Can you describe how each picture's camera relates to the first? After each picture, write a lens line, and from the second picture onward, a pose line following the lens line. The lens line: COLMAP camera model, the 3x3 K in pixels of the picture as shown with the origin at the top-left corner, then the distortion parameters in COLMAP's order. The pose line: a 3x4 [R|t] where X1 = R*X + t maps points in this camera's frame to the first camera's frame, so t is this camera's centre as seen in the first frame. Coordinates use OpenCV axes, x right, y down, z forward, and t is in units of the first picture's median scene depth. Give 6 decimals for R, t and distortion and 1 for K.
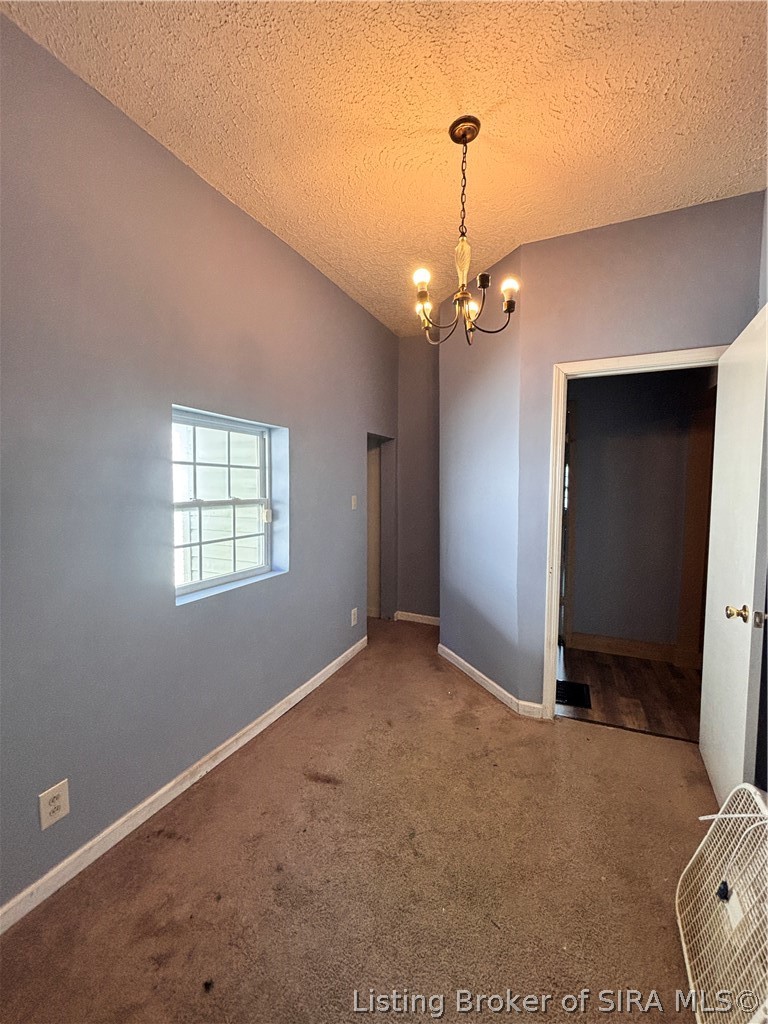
lens RADIAL K [[411.7, 0, 383.2], [0, 411.7, 513.1], [0, 0, 1]] dist [-0.011899, 0.000757]
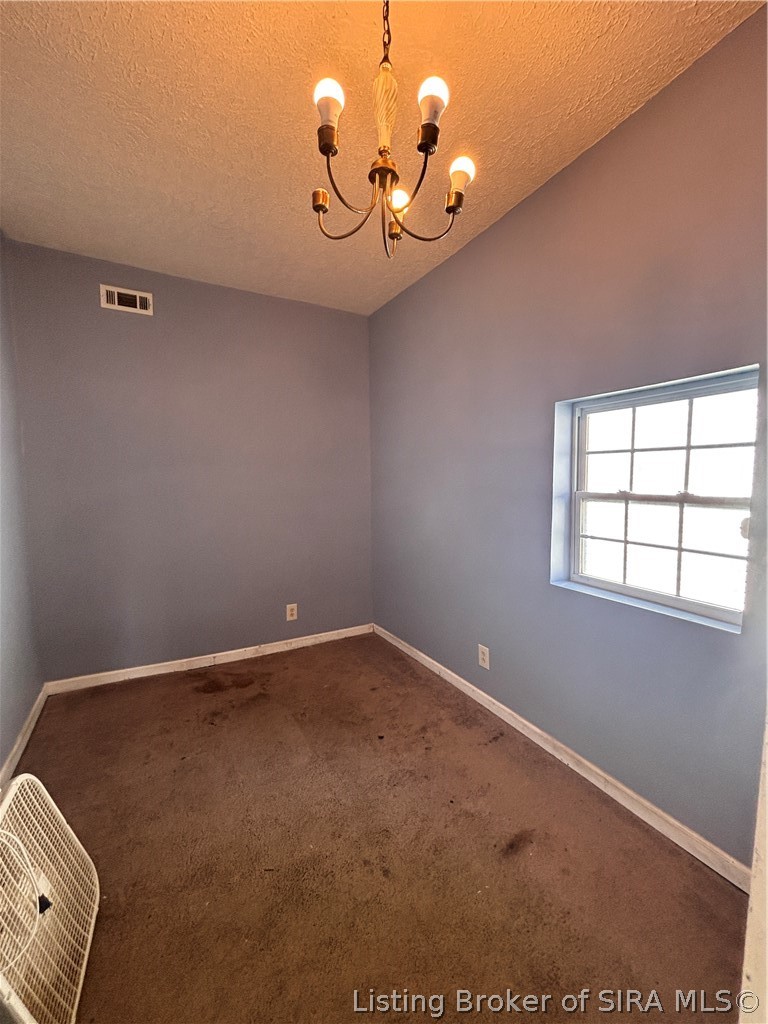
lens RADIAL K [[411.7, 0, 383.0], [0, 411.7, 508.1], [0, 0, 1]] dist [-0.011899, 0.000757]
pose [[-0.607999, 0.056271, -0.791941, 0.592339], [-0.051838, 0.992543, 0.110323, -0.071260], [0.792244, 0.108129, -0.600548, 1.172172]]
